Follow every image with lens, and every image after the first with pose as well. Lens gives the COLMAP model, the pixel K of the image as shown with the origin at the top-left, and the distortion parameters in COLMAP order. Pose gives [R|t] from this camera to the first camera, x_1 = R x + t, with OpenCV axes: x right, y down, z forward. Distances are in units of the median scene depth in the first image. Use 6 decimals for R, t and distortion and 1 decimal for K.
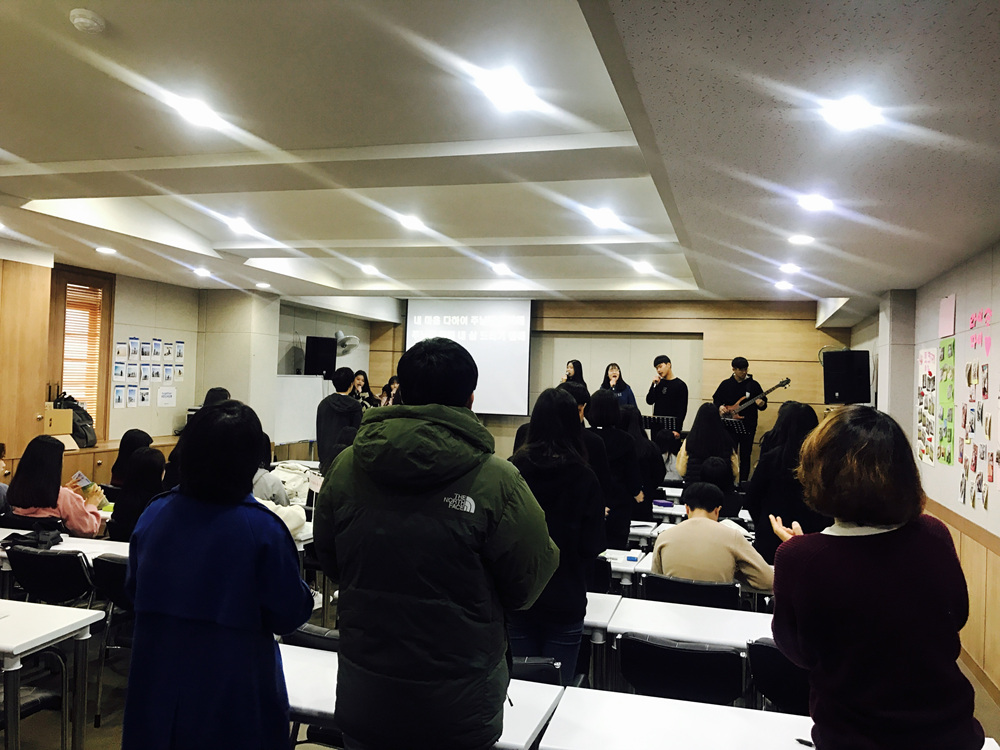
lens RADIAL K [[845.5, 0, 500.0], [0, 845.5, 375.0], [0, 0, 1]] dist [0.085652, -0.003324]
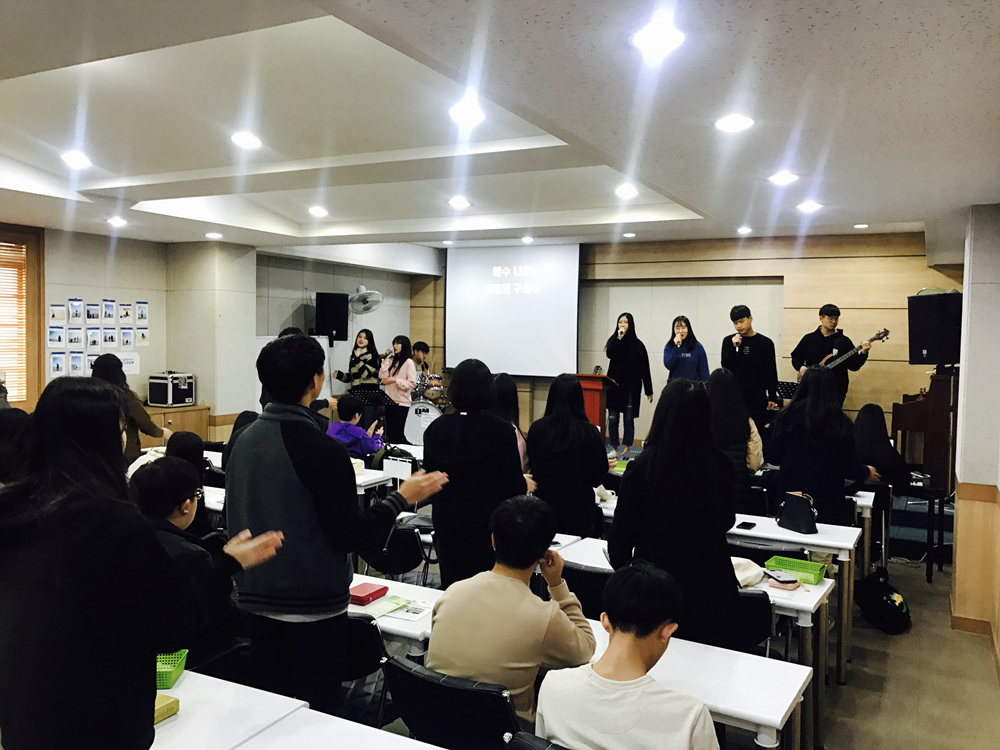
lens RADIAL K [[826.7, 0, 500.0], [0, 826.7, 375.0], [0, 0, 1]] dist [0.079250, -0.100512]
pose [[0.980918, -0.005879, -0.194333, 0.170103], [0.016923, 0.998331, 0.055222, -0.004331], [0.193684, -0.057457, 0.979380, 0.204687]]
